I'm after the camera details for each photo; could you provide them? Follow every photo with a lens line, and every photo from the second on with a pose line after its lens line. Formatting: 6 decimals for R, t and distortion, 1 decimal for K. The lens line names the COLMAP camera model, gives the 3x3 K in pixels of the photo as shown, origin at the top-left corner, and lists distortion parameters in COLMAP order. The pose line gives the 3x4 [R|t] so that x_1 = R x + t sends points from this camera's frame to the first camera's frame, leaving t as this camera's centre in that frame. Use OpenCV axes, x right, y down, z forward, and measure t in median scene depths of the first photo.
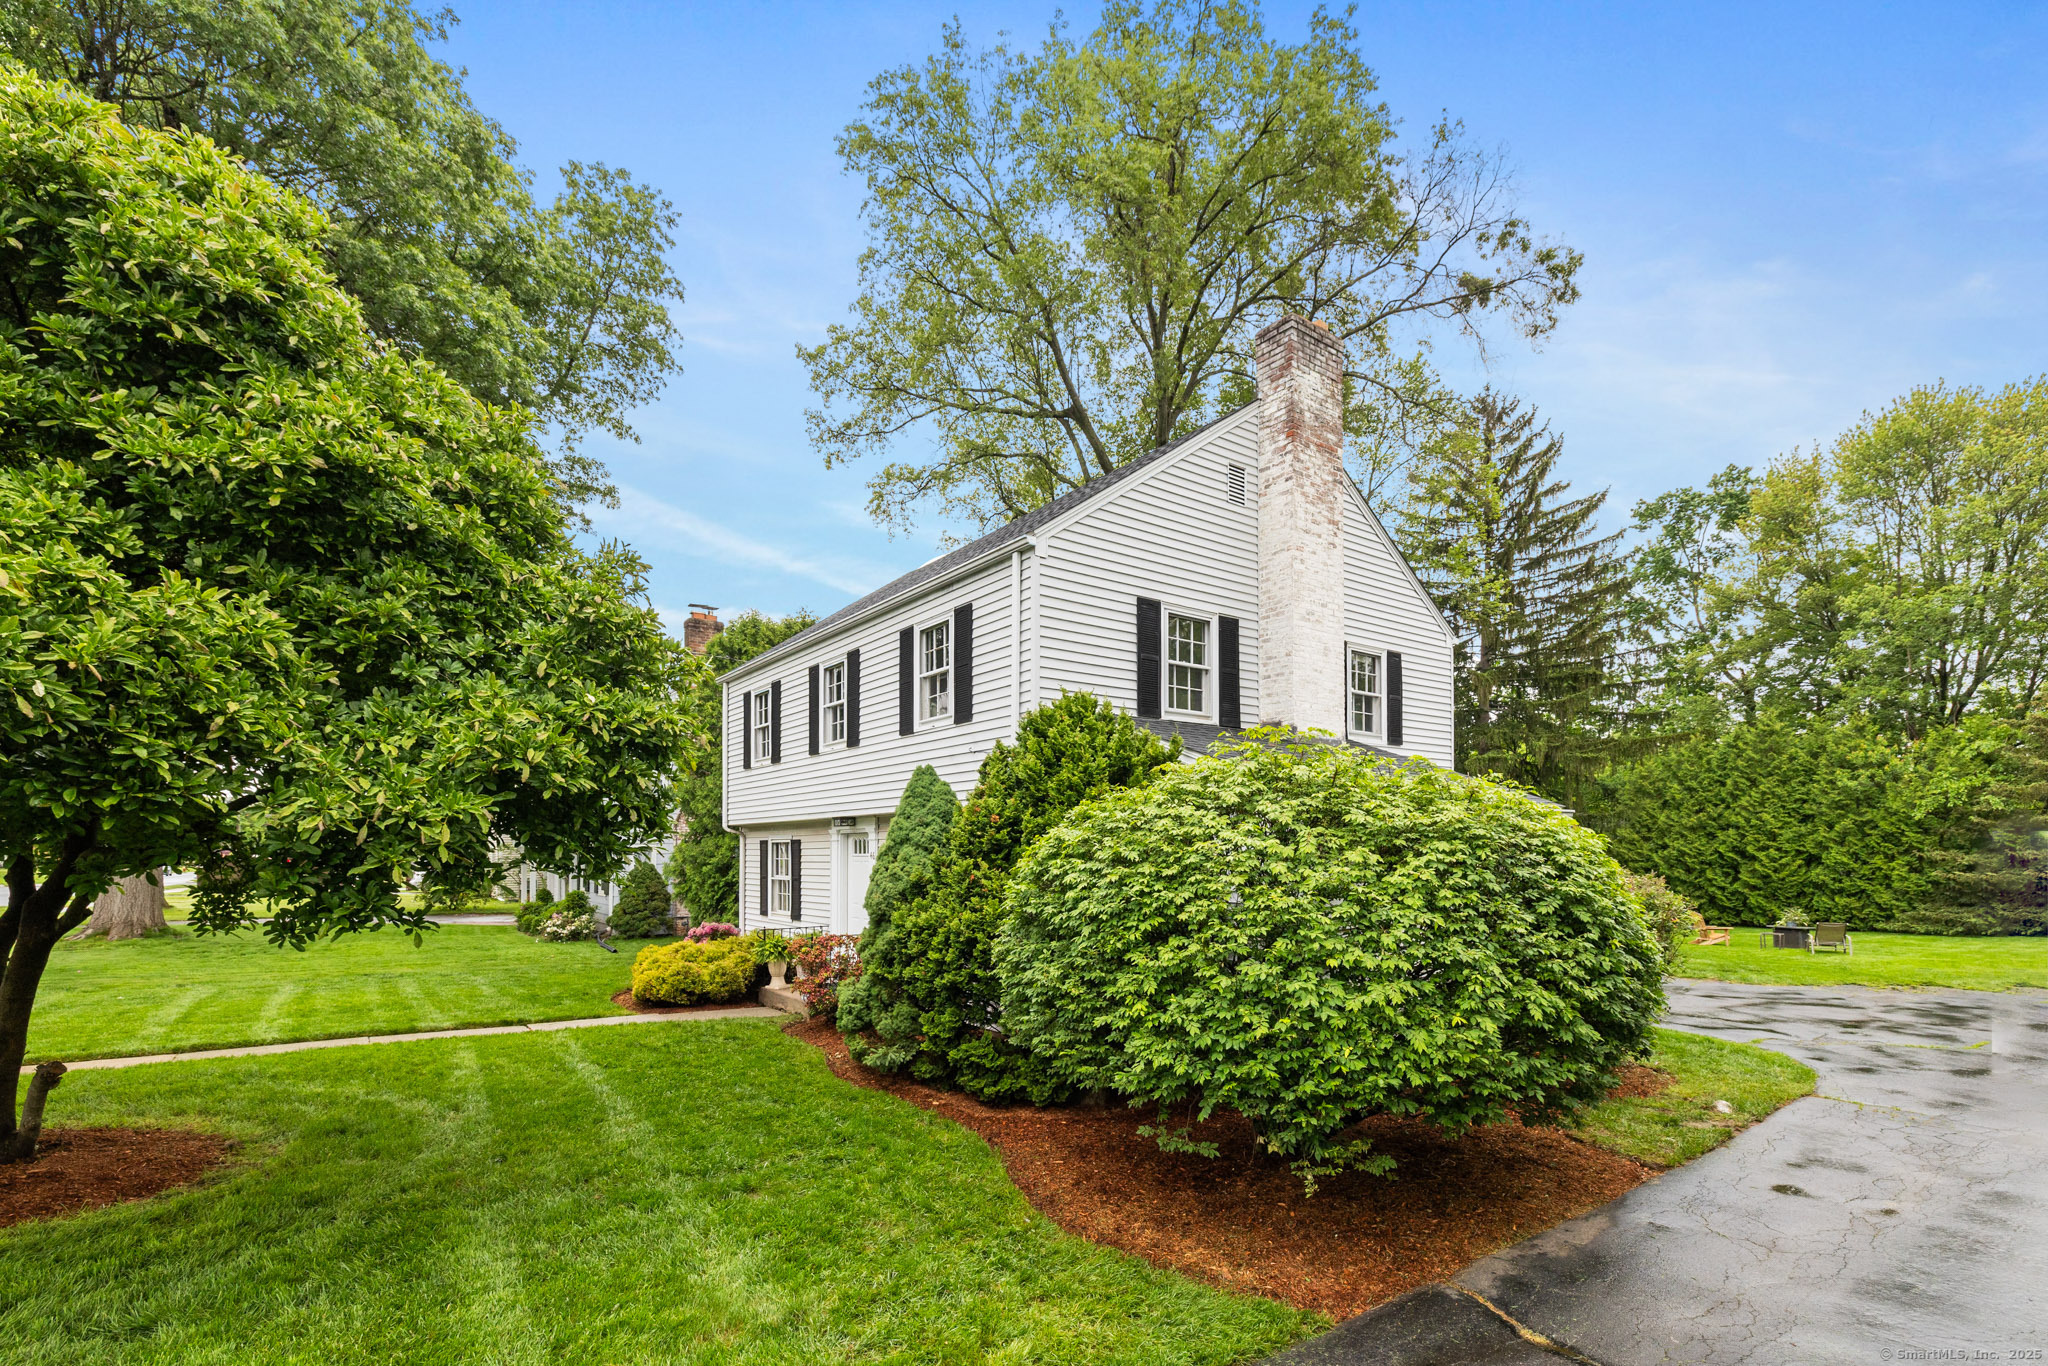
lens RADIAL K [[934.0, 0, 1030.7], [0, 934.0, 842.9], [0, 0, 1]] dist [-0.000197, 0.000027]
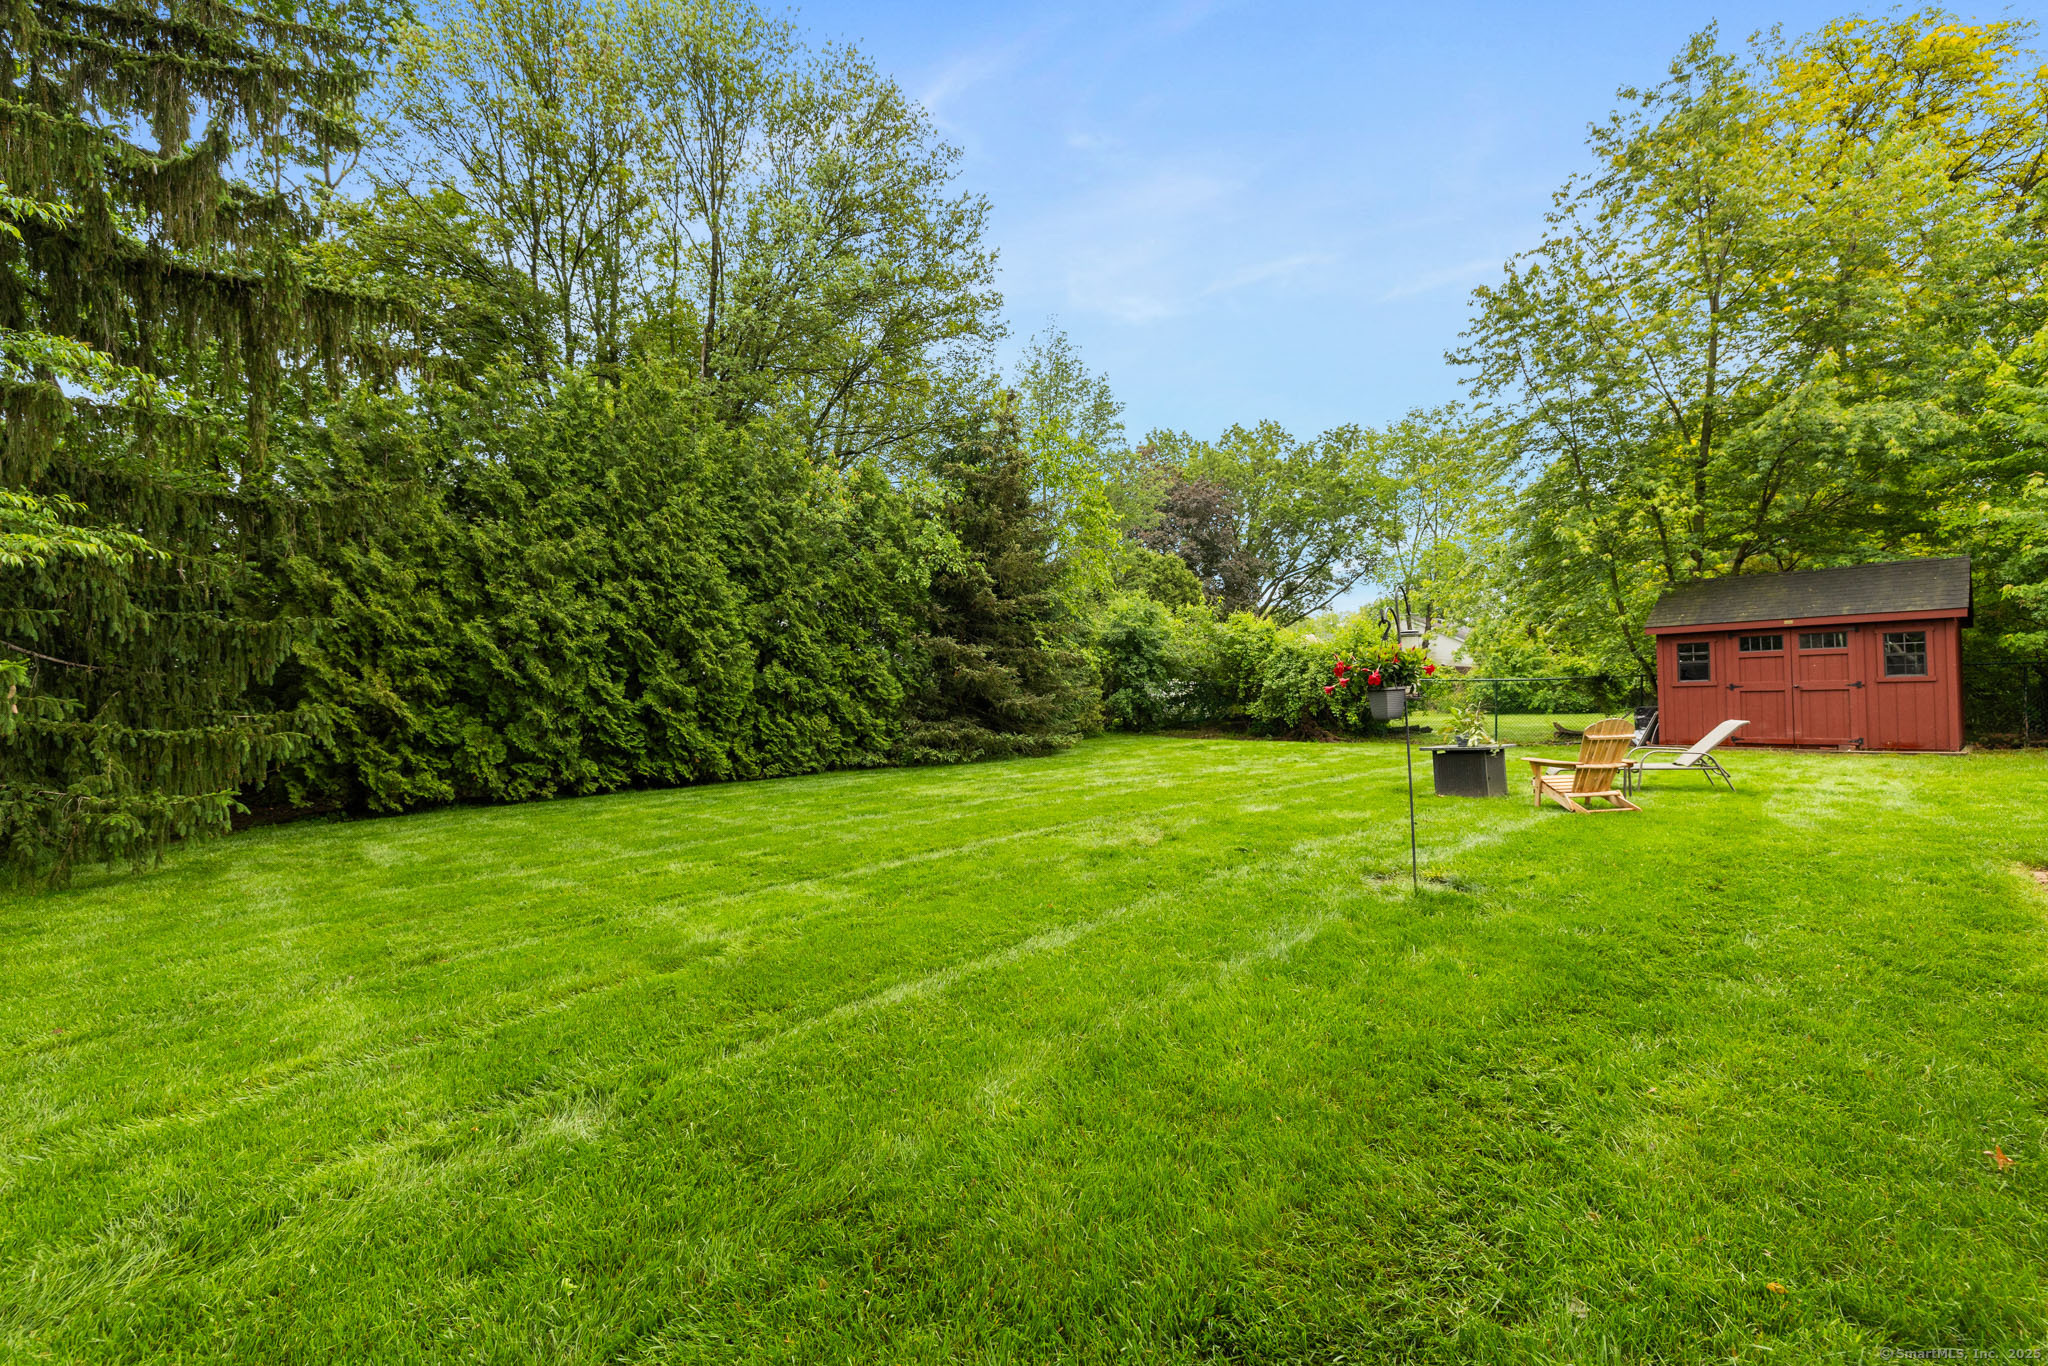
lens RADIAL K [[870.5, 0, 1018.7], [0, 870.5, 687.8], [0, 0, 1]] dist [-0.001287, 0.000543]
pose [[-0.173770, 0.015449, 0.984665, 0.307074], [0.001909, 0.999880, -0.015351, 0.047274], [-0.984784, -0.000787, -0.173779, 0.917561]]
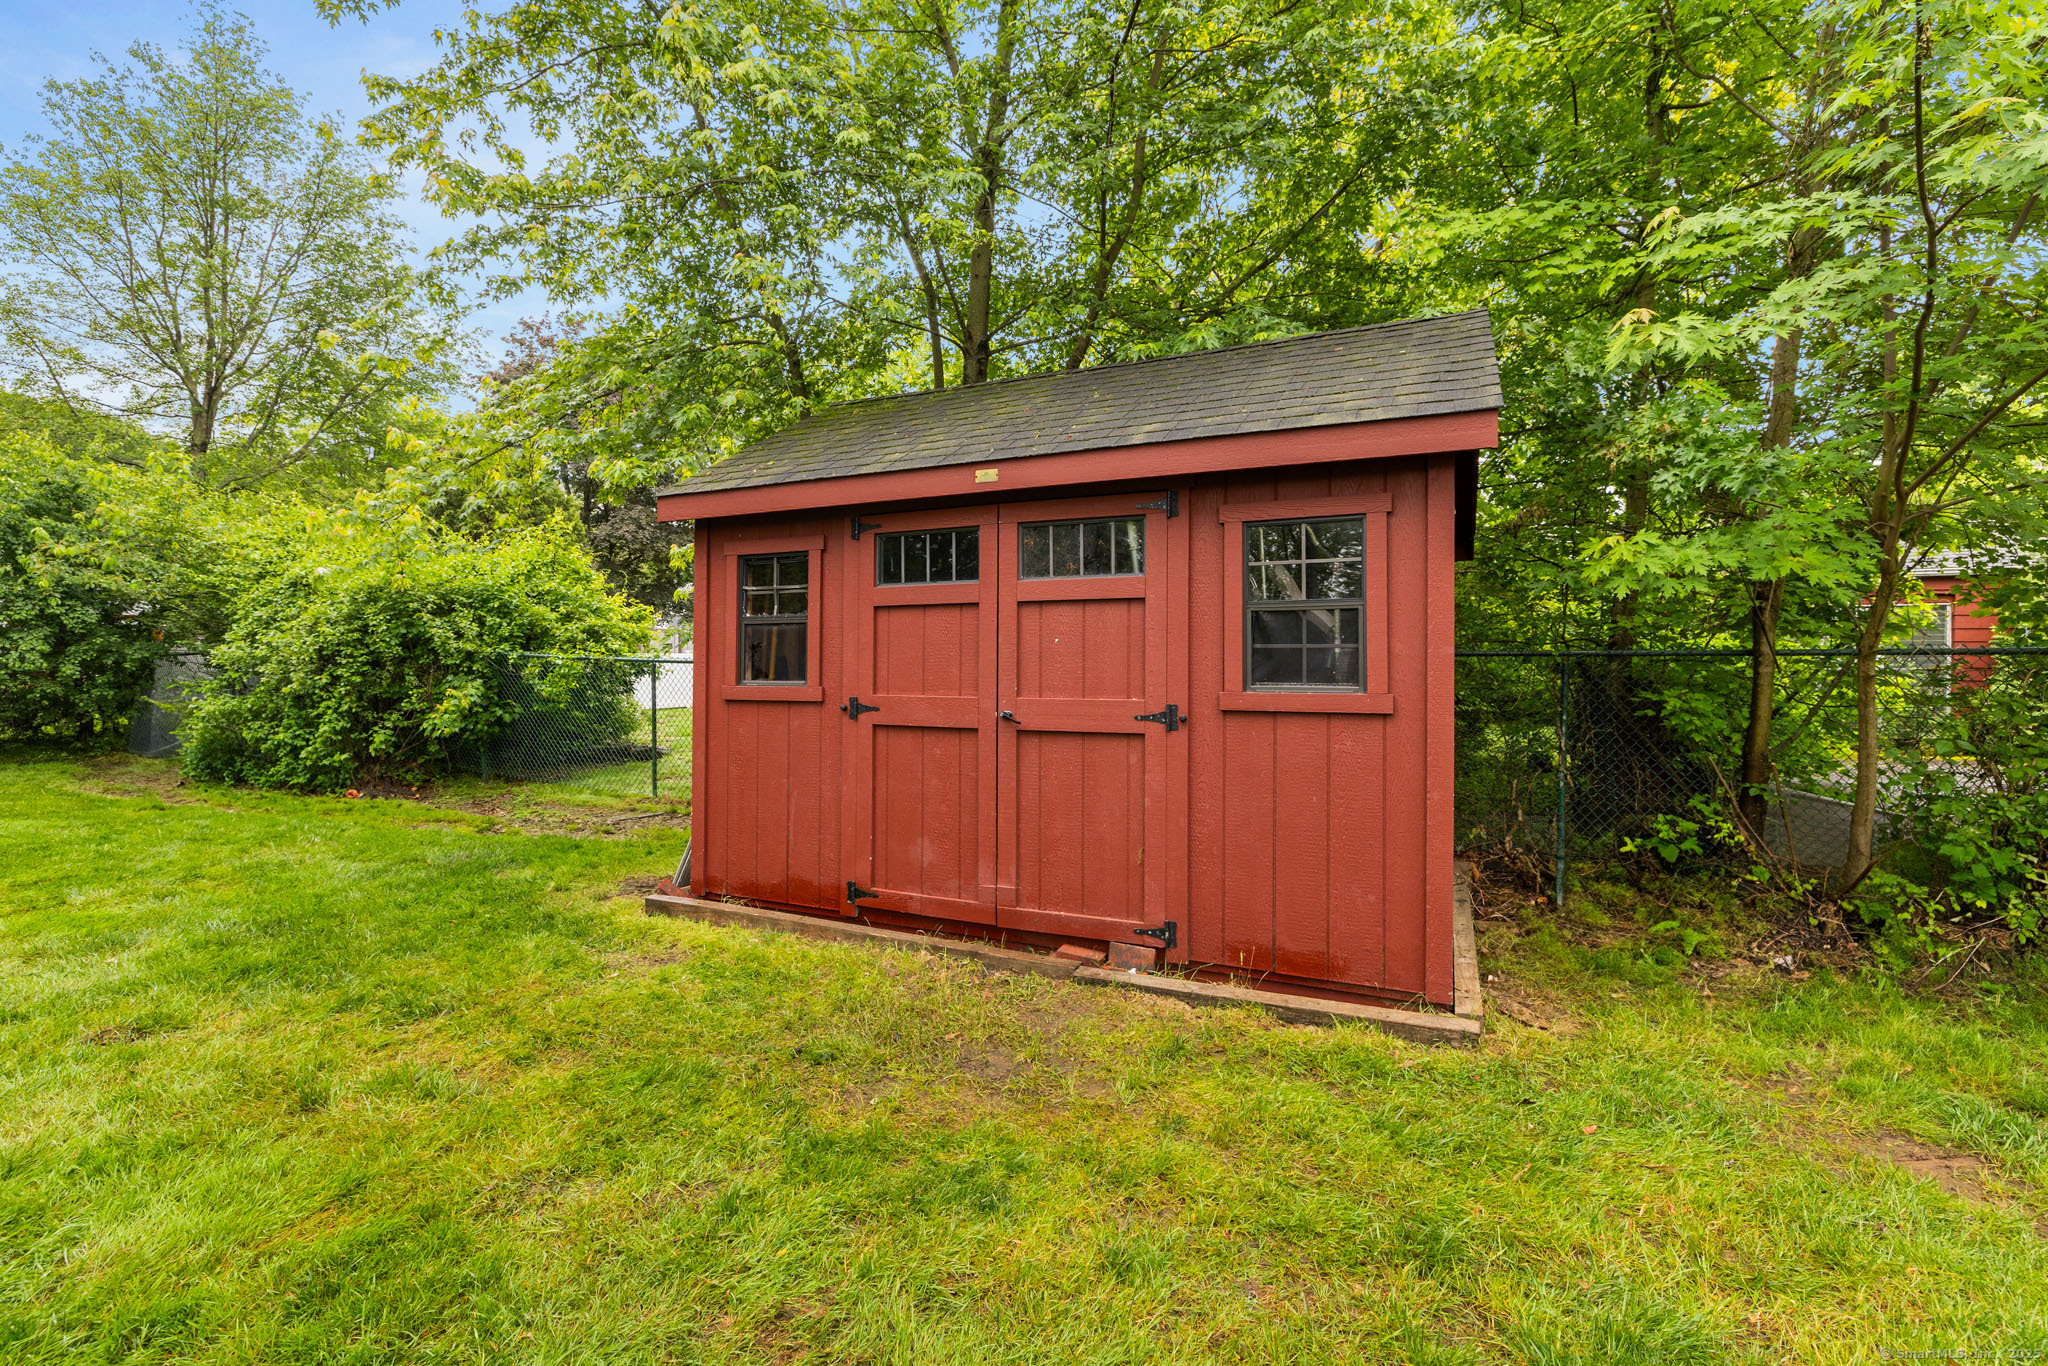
lens RADIAL K [[870.5, 0, 1028.6], [0, 870.5, 674.1], [0, 0, 1]] dist [-0.001287, 0.000543]
pose [[-0.563010, -0.007923, 0.826412, 0.574663], [-0.021364, 0.999759, -0.004969, 0.035250], [-0.826174, -0.020453, -0.563044, 0.513929]]
